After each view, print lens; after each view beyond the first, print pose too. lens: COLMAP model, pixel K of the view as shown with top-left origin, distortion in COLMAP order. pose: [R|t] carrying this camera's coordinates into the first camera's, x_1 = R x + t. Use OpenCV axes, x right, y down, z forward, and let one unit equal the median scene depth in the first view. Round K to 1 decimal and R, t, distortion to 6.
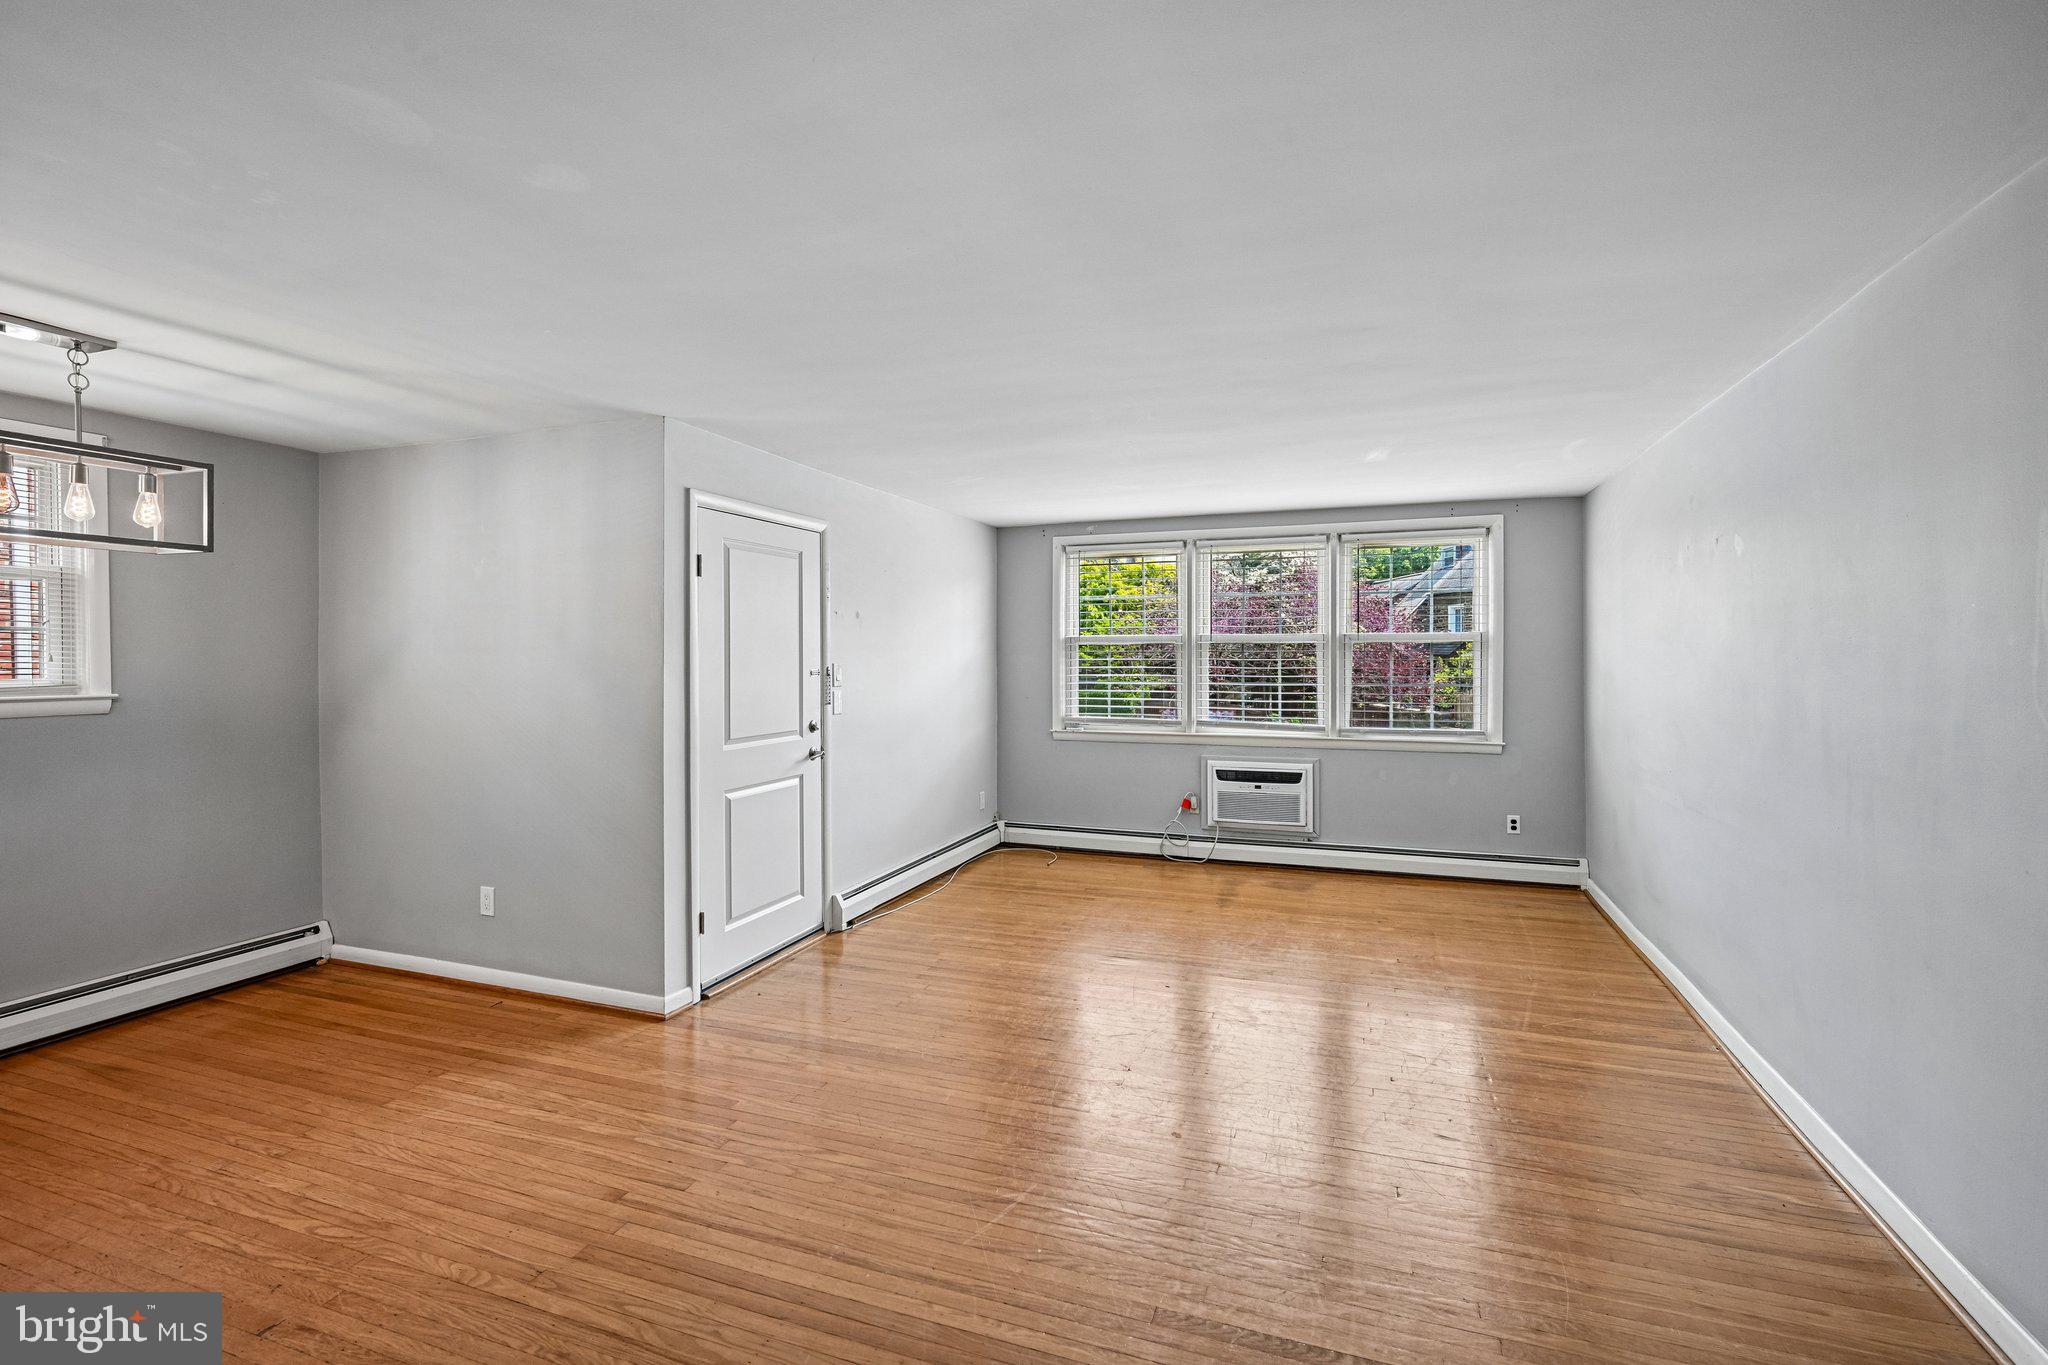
lens RADIAL K [[914.4, 0, 1031.0], [0, 914.4, 671.6], [0, 0, 1]] dist [-0.000004, 0.000660]
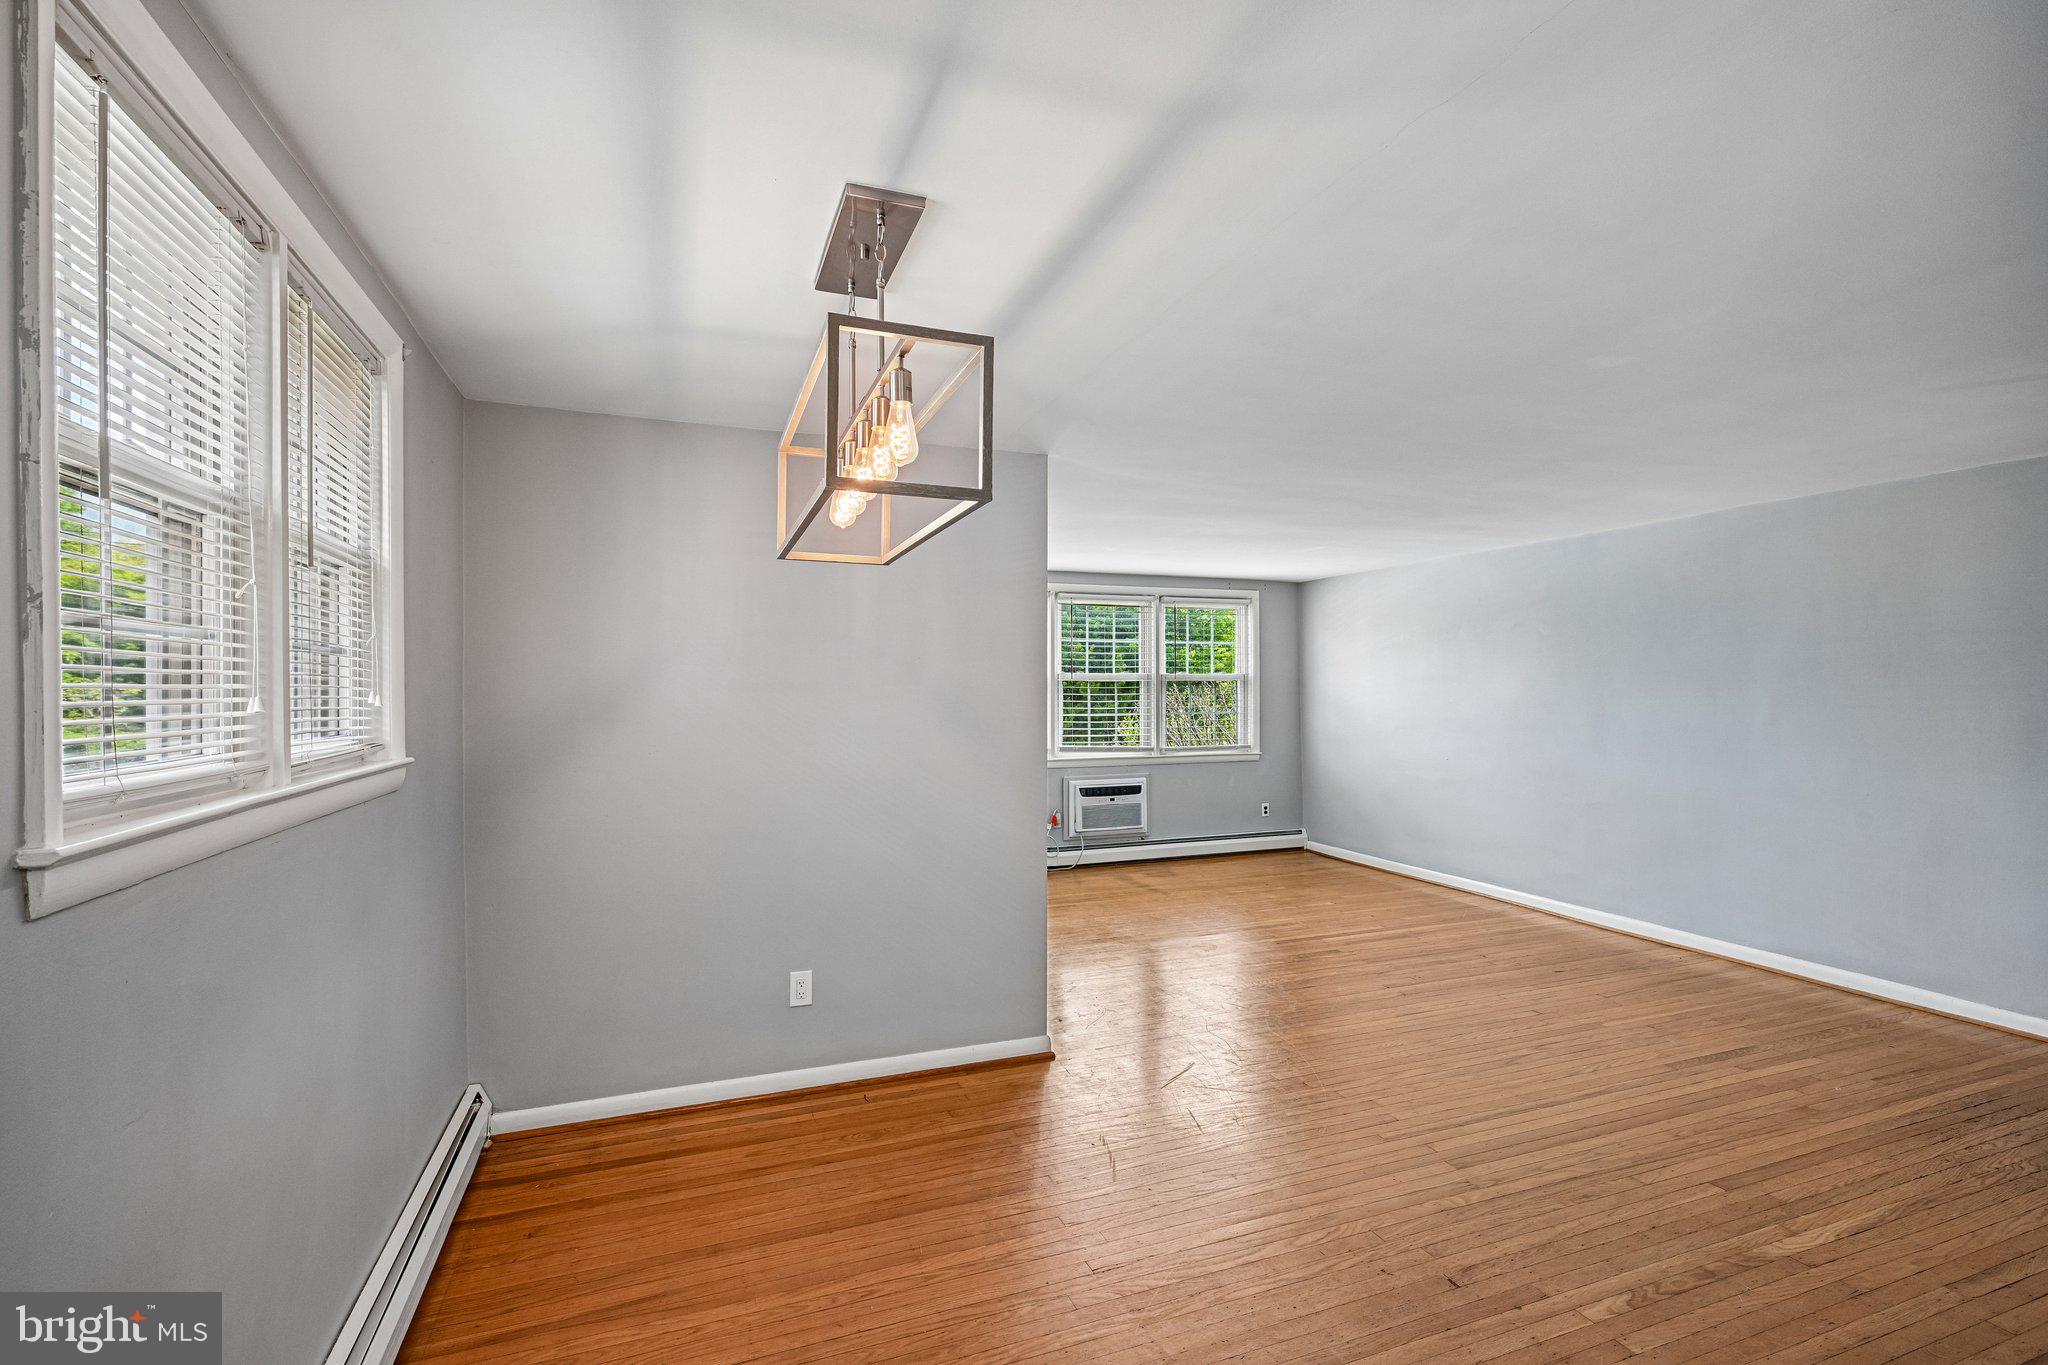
lens RADIAL K [[914.4, 0, 1020.2], [0, 914.4, 692.2], [0, 0, 1]] dist [-0.000004, 0.000660]
pose [[0.762550, -0.004179, 0.646916, -0.919169], [0.014881, 0.999828, -0.011082, -0.007091], [-0.646758, 0.018078, 0.762481, 0.214961]]
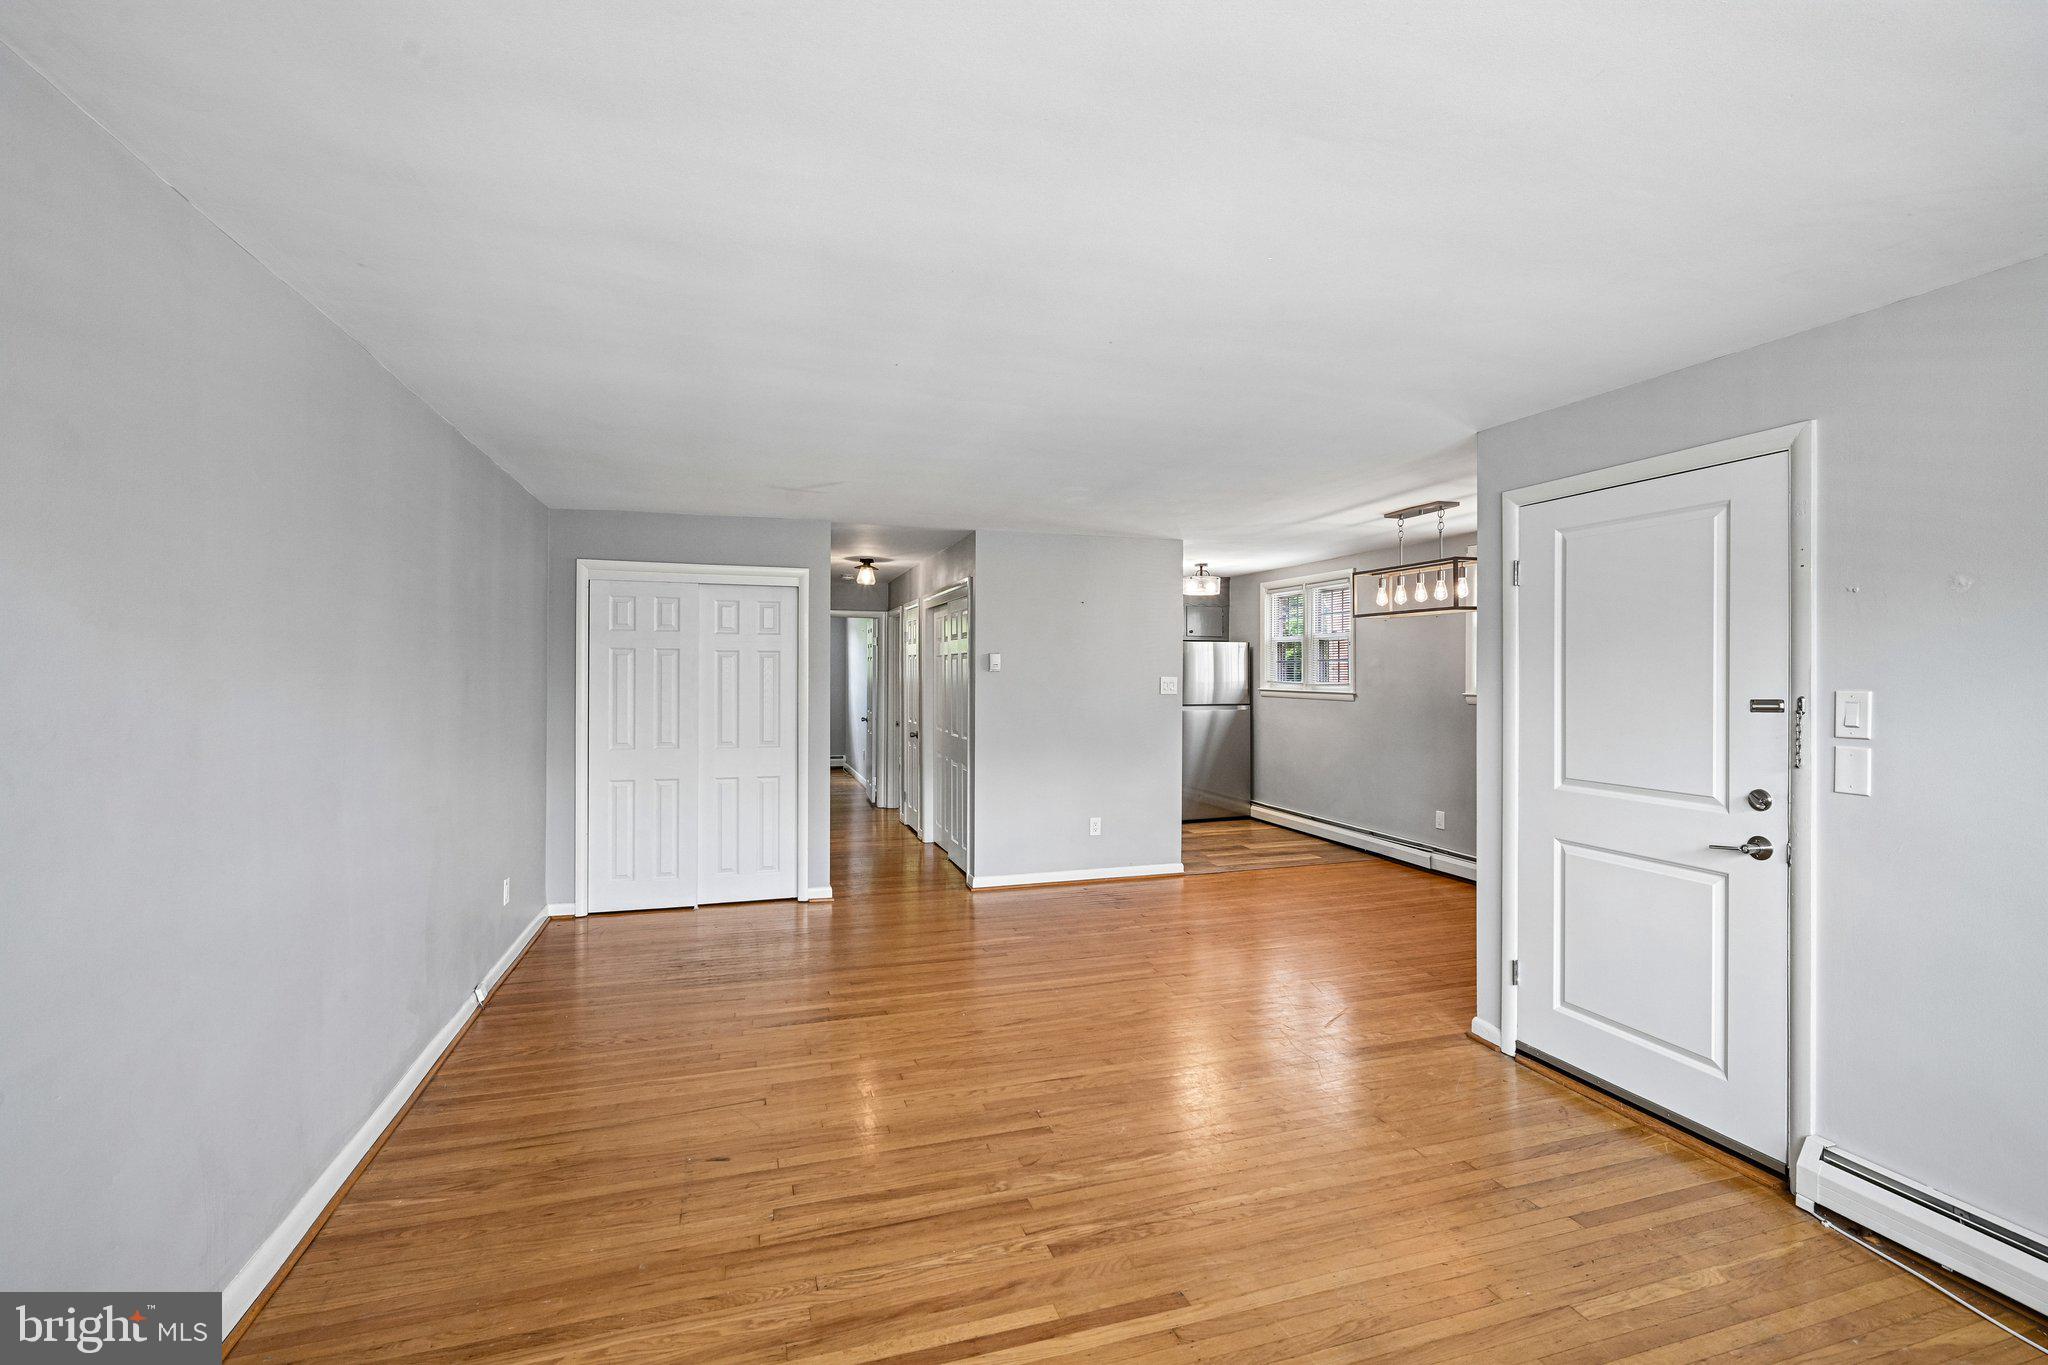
lens RADIAL K [[914.4, 0, 1024.3], [0, 914.4, 678.9], [0, 0, 1]] dist [-0.000004, 0.000660]
pose [[-0.793681, 0.006314, -0.608301, 0.509074], [-0.009337, 0.999702, 0.022558, -0.024865], [0.608262, 0.023584, -0.793386, 1.273427]]
